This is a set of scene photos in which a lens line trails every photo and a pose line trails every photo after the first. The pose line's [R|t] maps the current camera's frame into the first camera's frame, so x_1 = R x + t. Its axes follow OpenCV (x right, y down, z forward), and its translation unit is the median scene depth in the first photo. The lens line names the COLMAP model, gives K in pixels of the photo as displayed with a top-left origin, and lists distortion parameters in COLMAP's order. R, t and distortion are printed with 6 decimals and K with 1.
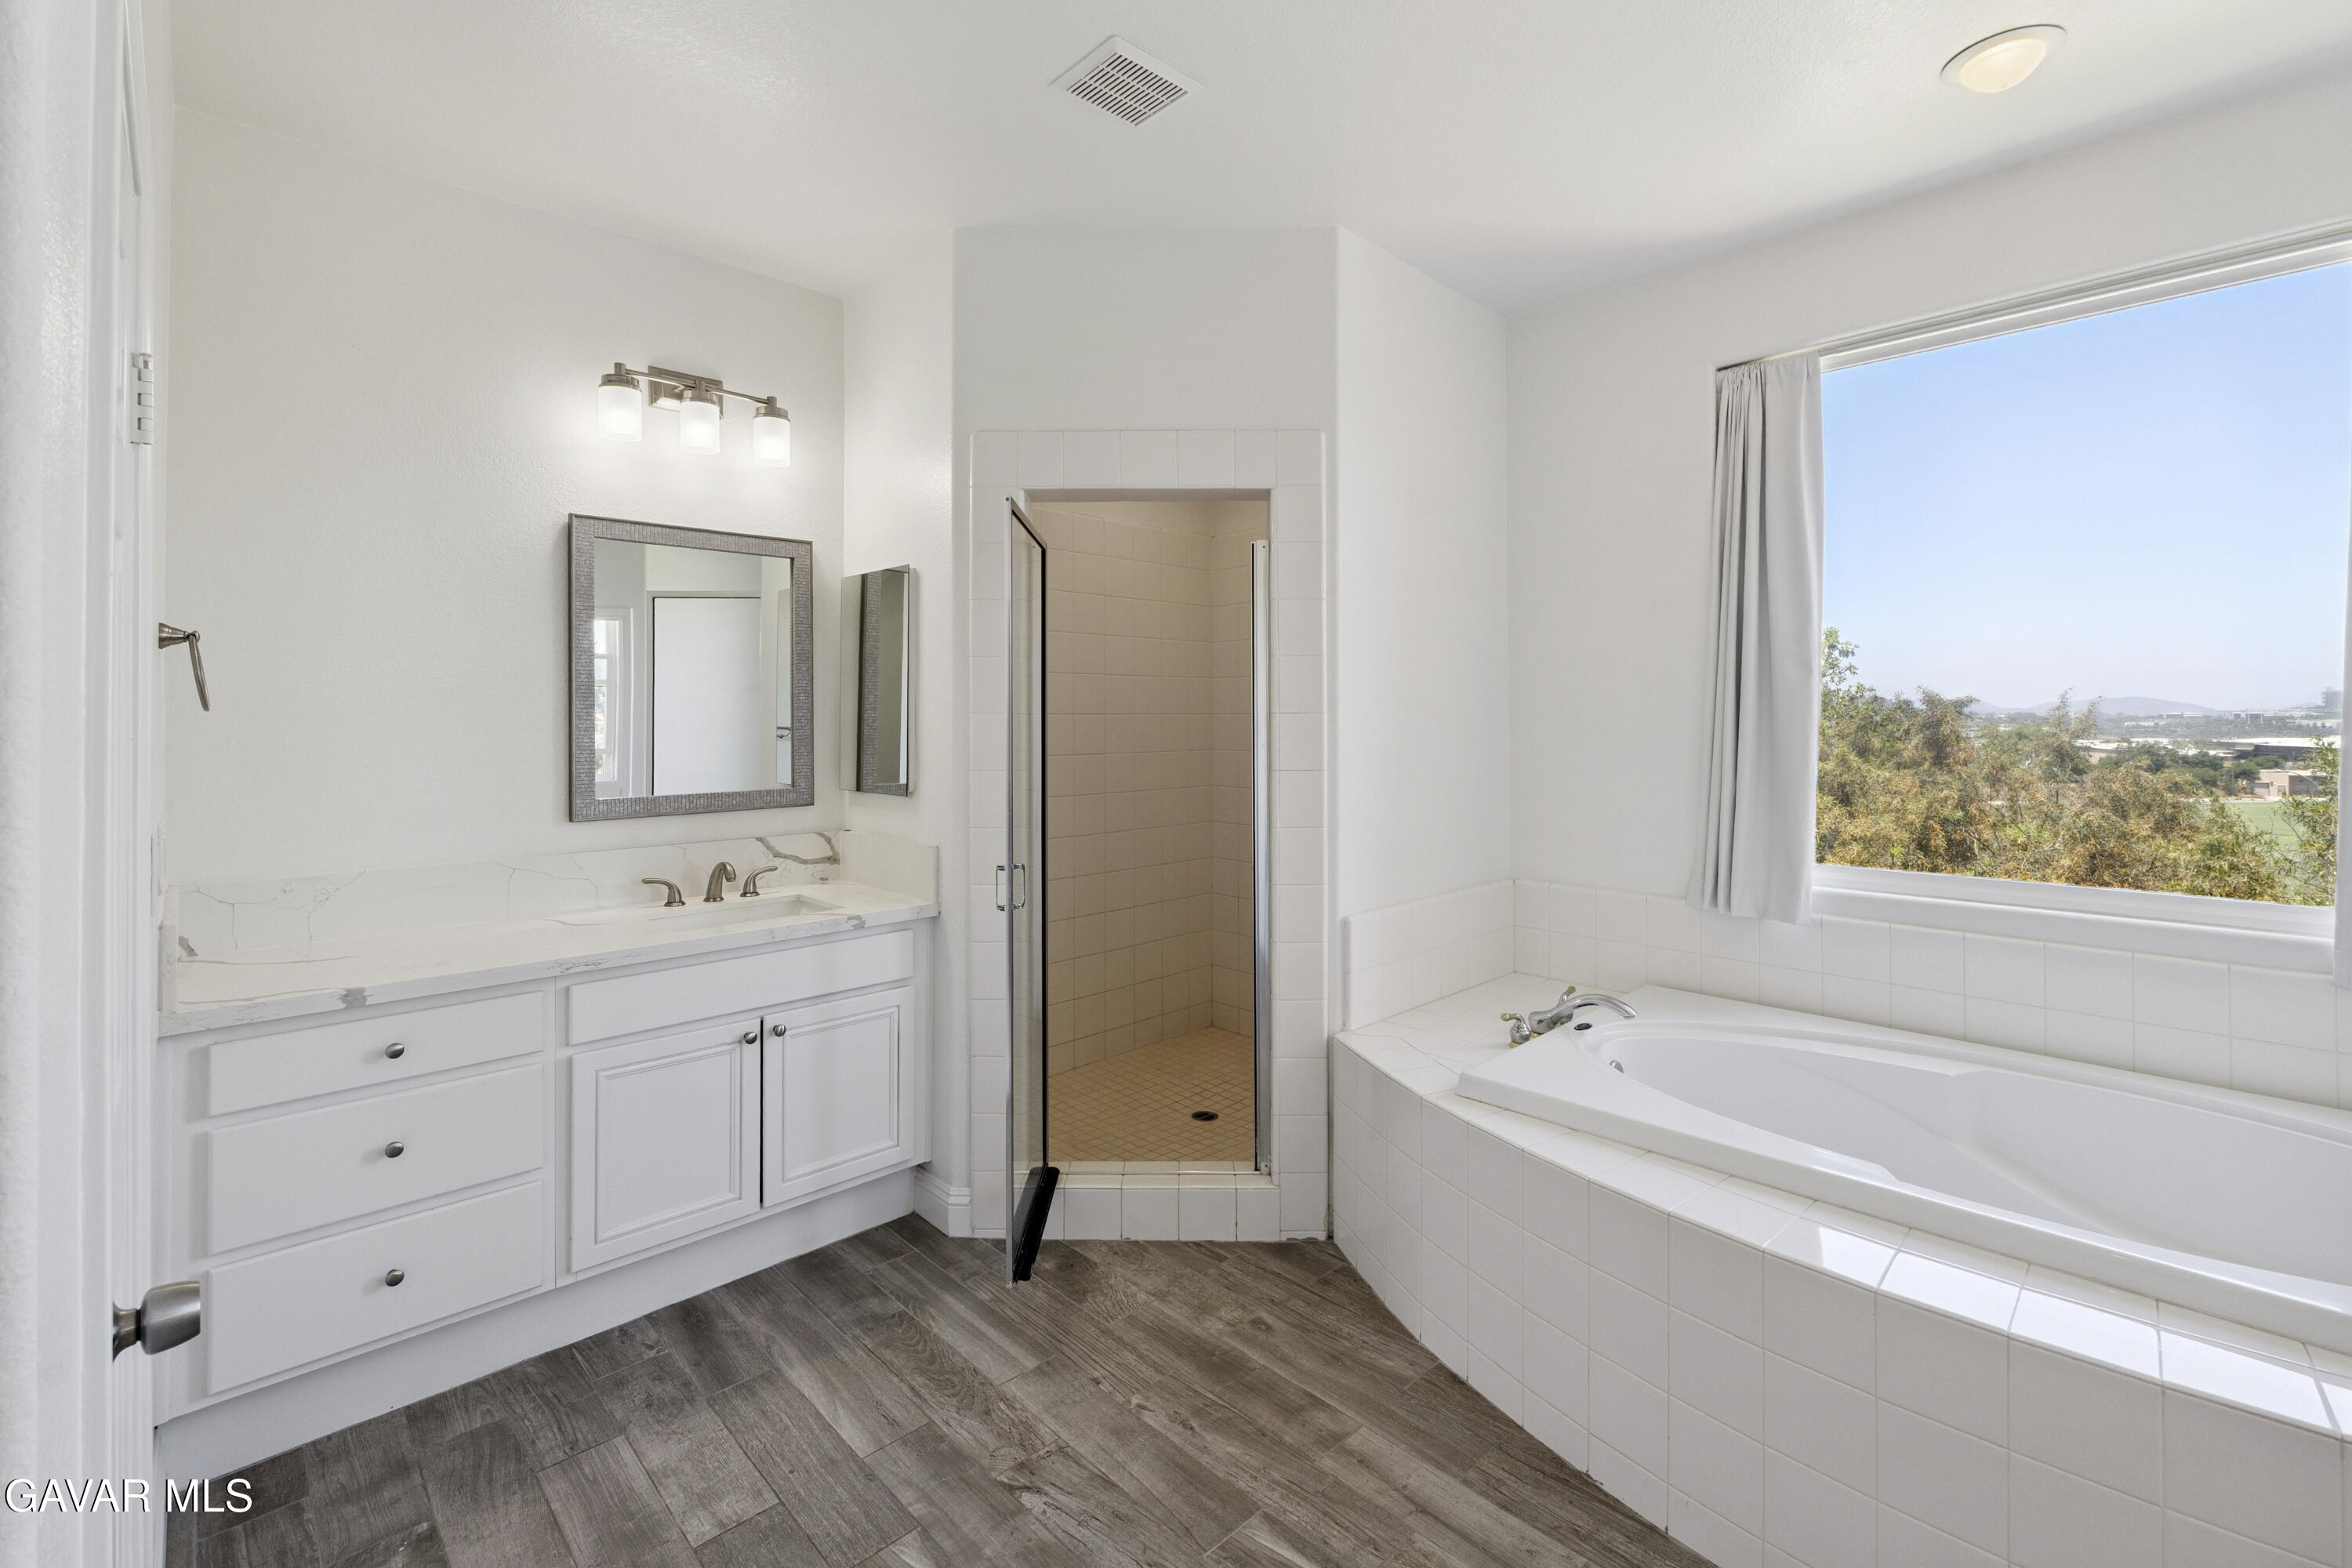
lens RADIAL K [[1028.4, 0, 1177.4], [0, 1028.4, 713.2], [0, 0, 1]] dist [-0.003106, 0.000471]
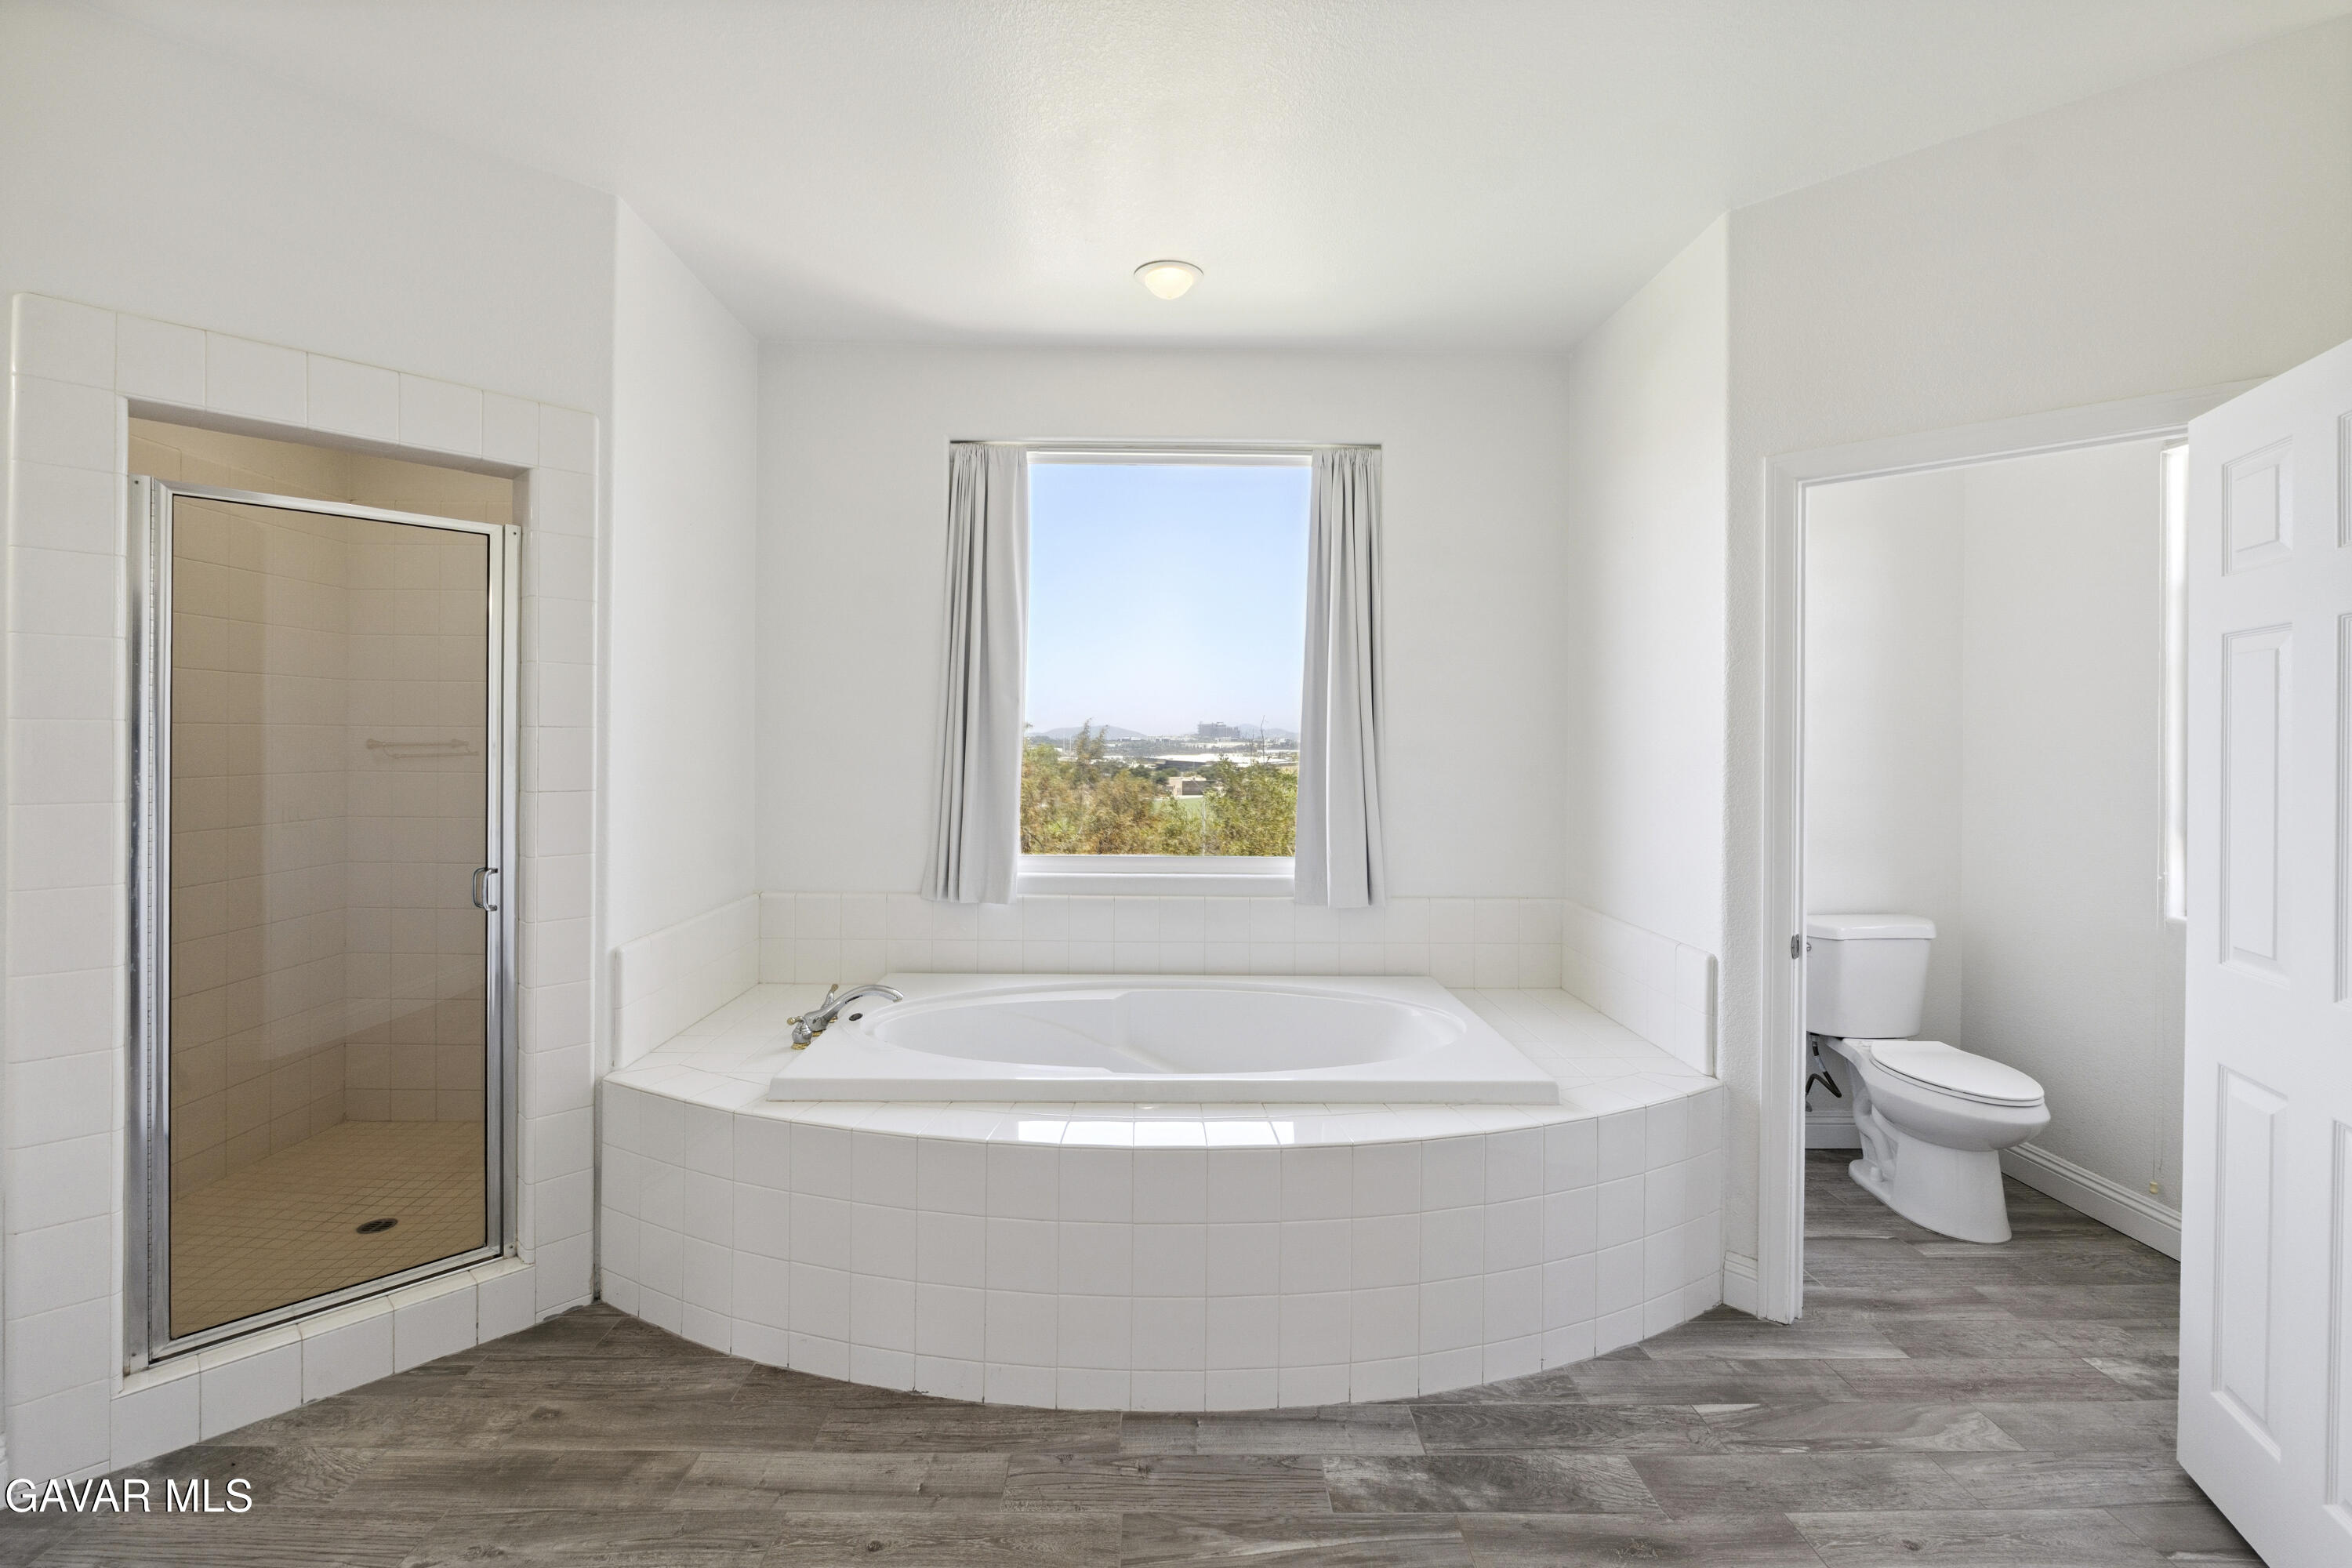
lens RADIAL K [[1017.0, 0, 1176.2], [0, 1017.0, 748.5], [0, 0, 1]] dist [0.000148, 0.000123]
pose [[0.686962, 0.003254, 0.726686, -0.170994], [-0.015155, 0.999837, 0.009849, 0.001739], [-0.726535, -0.017779, 0.686899, 0.008394]]
